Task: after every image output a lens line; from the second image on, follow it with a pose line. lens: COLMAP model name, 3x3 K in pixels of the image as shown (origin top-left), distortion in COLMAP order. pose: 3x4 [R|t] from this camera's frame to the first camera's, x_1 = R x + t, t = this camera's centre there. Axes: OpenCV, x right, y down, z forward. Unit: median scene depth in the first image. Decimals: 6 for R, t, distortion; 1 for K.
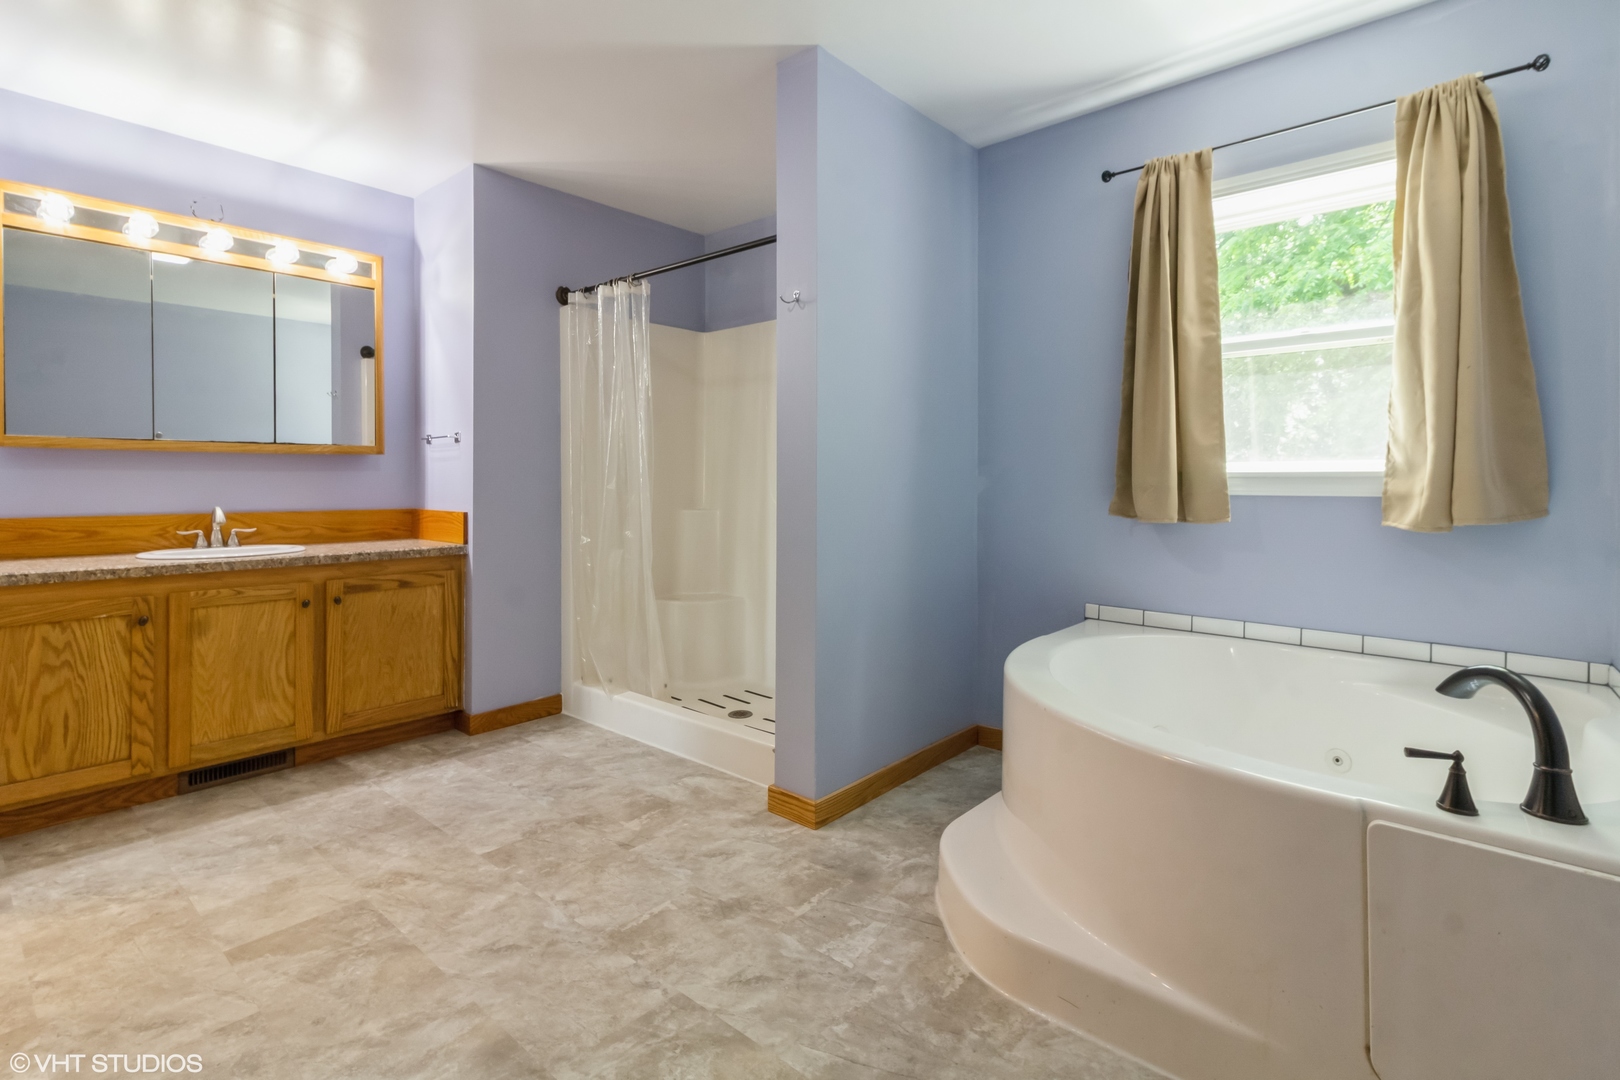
lens RADIAL K [[776.9, 0, 811.4], [0, 776.9, 511.8], [0, 0, 1]] dist [0.002282, 0.000896]
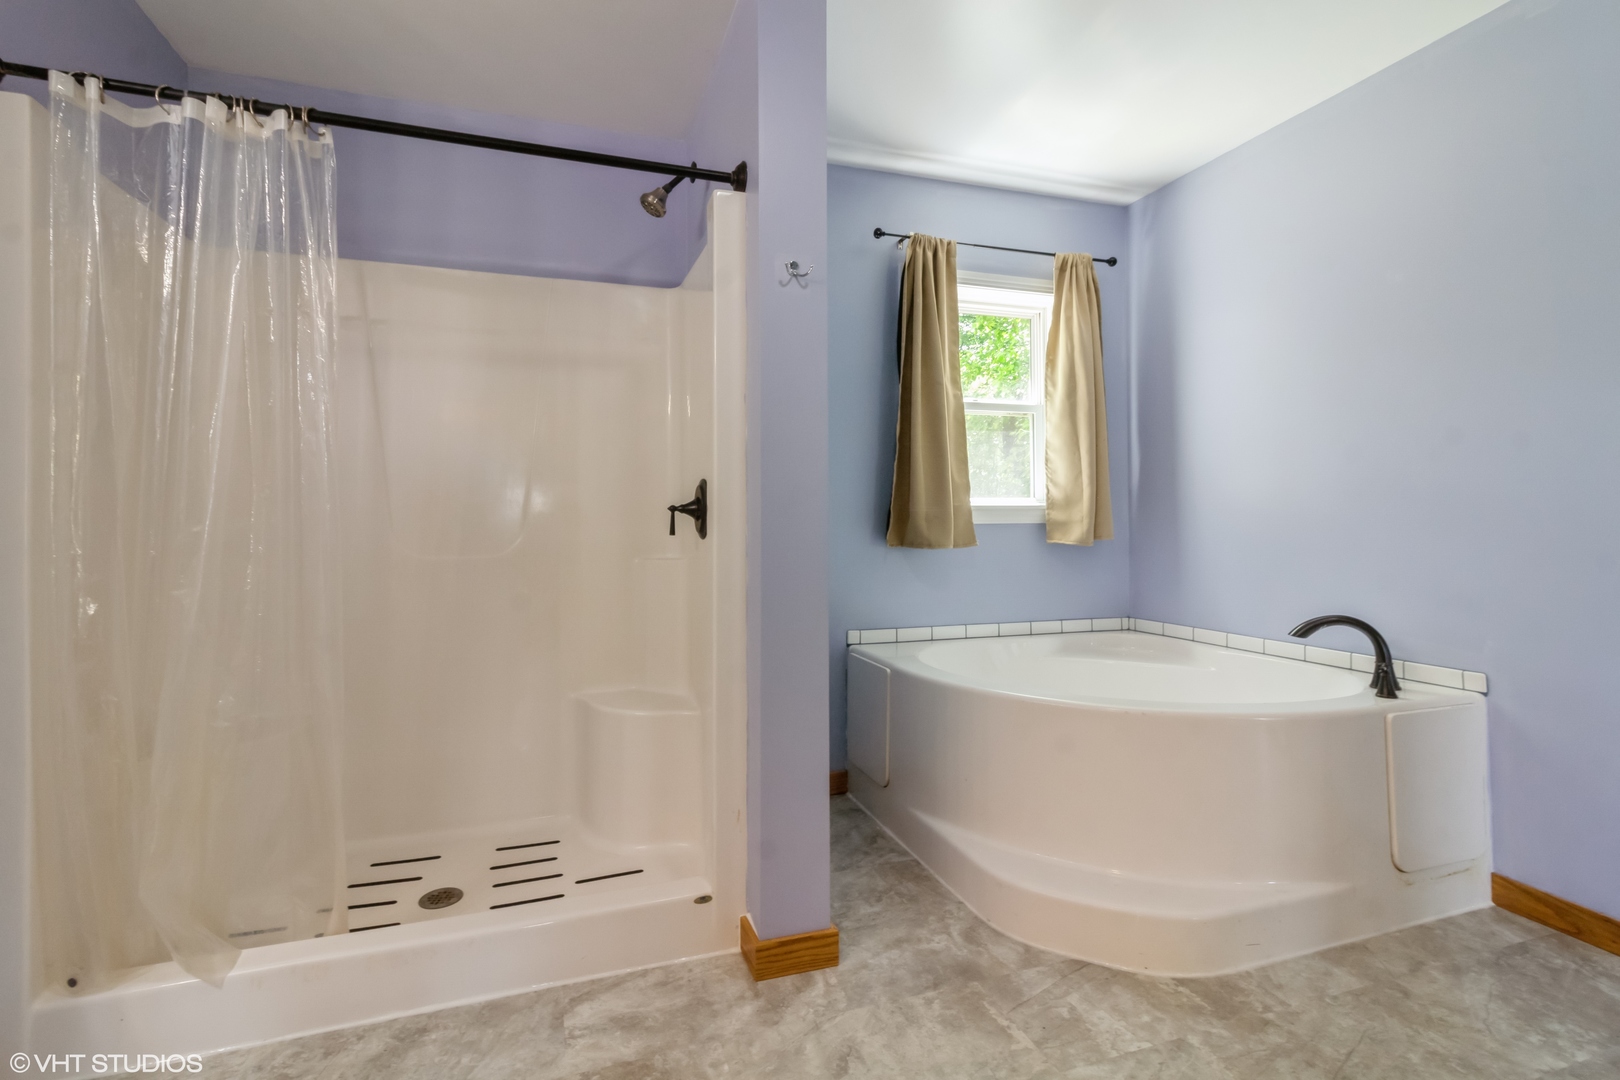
lens RADIAL K [[759.1, 0, 803.5], [0, 759.1, 522.8], [0, 0, 1]] dist [0.004621, 0.000646]
pose [[0.500309, -0.012672, 0.865754, -0.515562], [0.039592, 0.999182, -0.008255, -0.019213], [-0.864941, 0.038407, 0.500401, 0.495904]]
